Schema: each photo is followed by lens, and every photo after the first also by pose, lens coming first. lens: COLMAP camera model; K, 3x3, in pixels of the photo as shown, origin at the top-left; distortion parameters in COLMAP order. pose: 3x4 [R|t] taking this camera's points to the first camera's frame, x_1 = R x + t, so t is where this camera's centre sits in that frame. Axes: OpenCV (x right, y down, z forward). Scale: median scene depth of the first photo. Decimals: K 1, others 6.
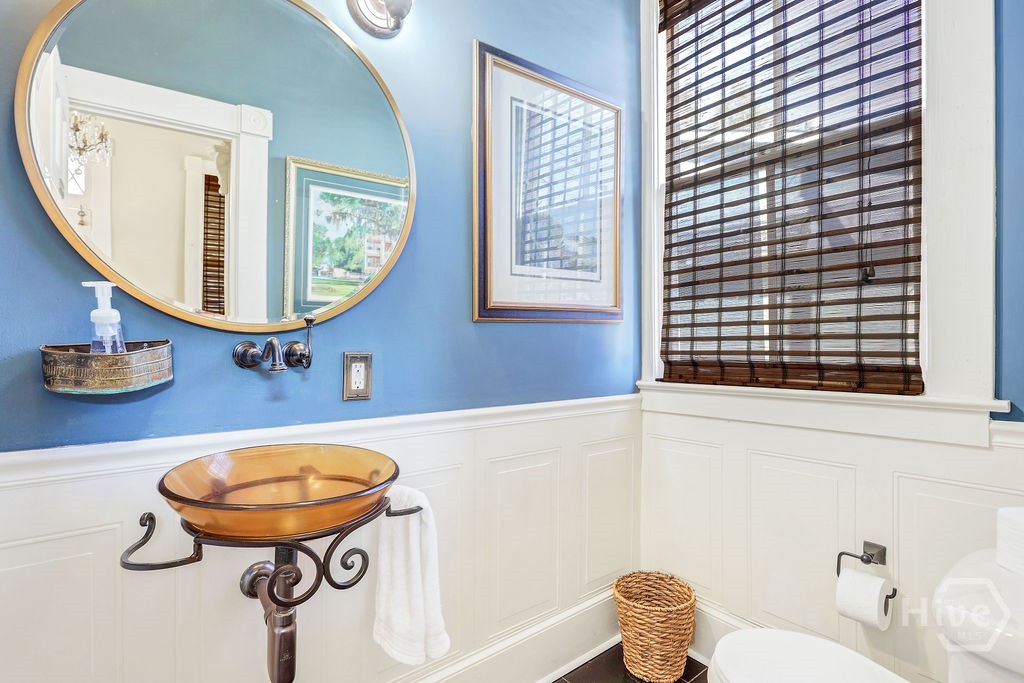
lens RADIAL K [[510.0, 0, 509.8], [0, 510.0, 349.2], [0, 0, 1]] dist [-0.046541, 0.019590]
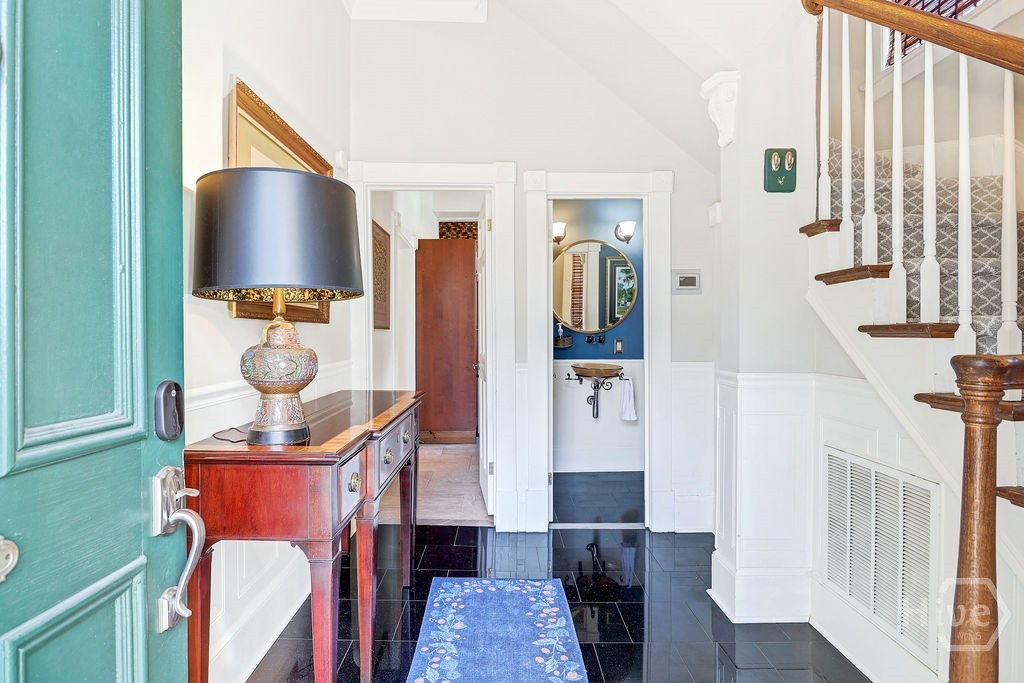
lens RADIAL K [[510.0, 0, 509.8], [0, 510.0, 349.2], [0, 0, 1]] dist [-0.046541, 0.019590]
pose [[0.794929, 0.012605, -0.606571, 0.638951], [-0.003748, 0.999867, 0.015866, 0.012698], [0.606690, -0.010339, 0.794871, -1.154345]]
